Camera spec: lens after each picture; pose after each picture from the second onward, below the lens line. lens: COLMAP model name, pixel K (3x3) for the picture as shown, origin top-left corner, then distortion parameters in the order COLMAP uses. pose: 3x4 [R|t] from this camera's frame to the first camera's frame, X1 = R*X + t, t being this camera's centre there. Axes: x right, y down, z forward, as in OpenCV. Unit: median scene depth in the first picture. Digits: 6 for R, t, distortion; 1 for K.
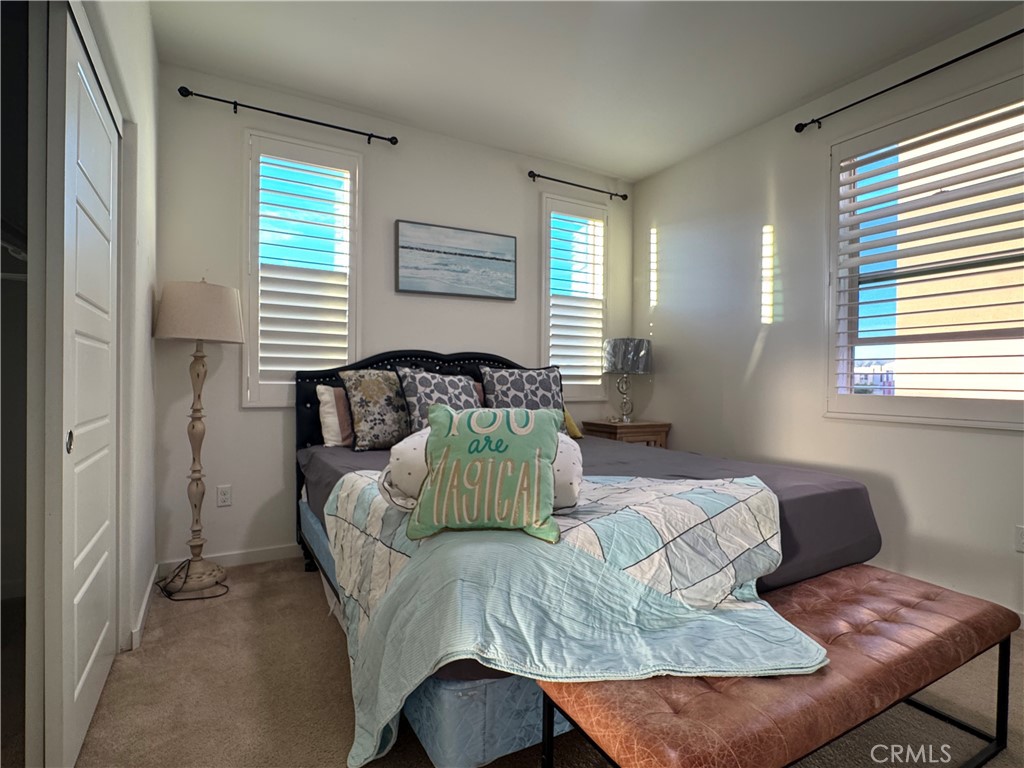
lens RADIAL K [[518.8, 0, 510.5], [0, 518.8, 381.7], [0, 0, 1]] dist [-0.000705, 0.000525]
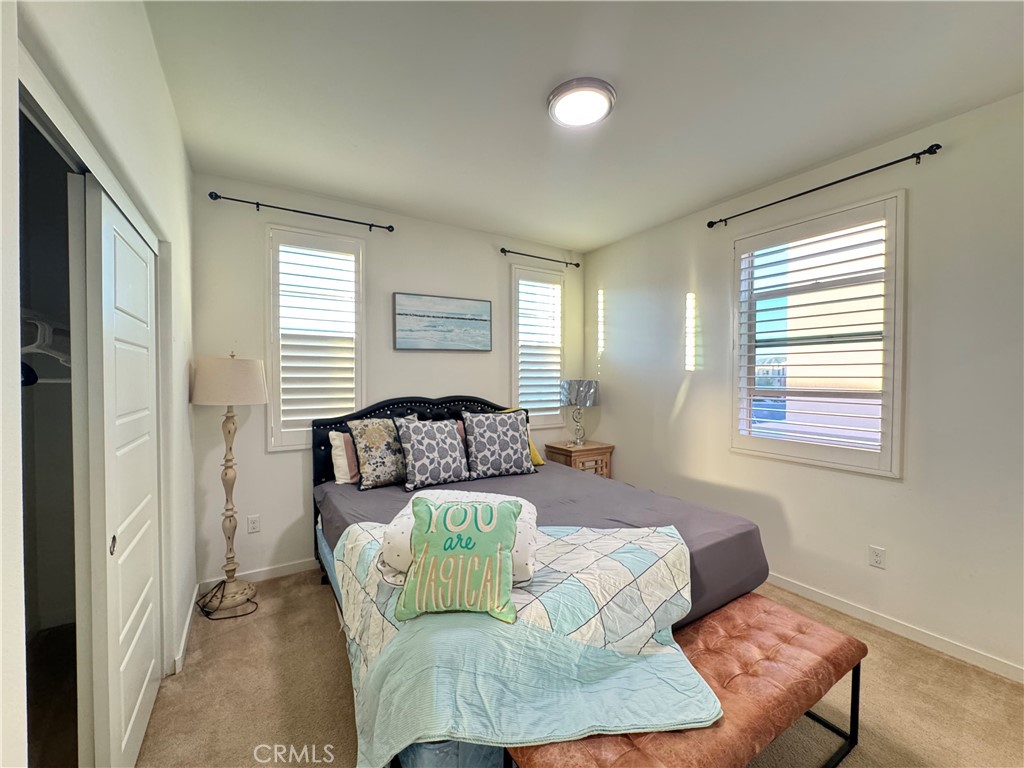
lens RADIAL K [[412.2, 0, 512.0], [0, 412.2, 383.9], [0, 0, 1]] dist [-0.000535, 0.000675]
pose [[0.998933, -0.008683, 0.045369, 0.021429], [0.008028, 0.999861, 0.014596, -0.142016], [-0.045490, -0.014216, 0.998864, 0.000716]]
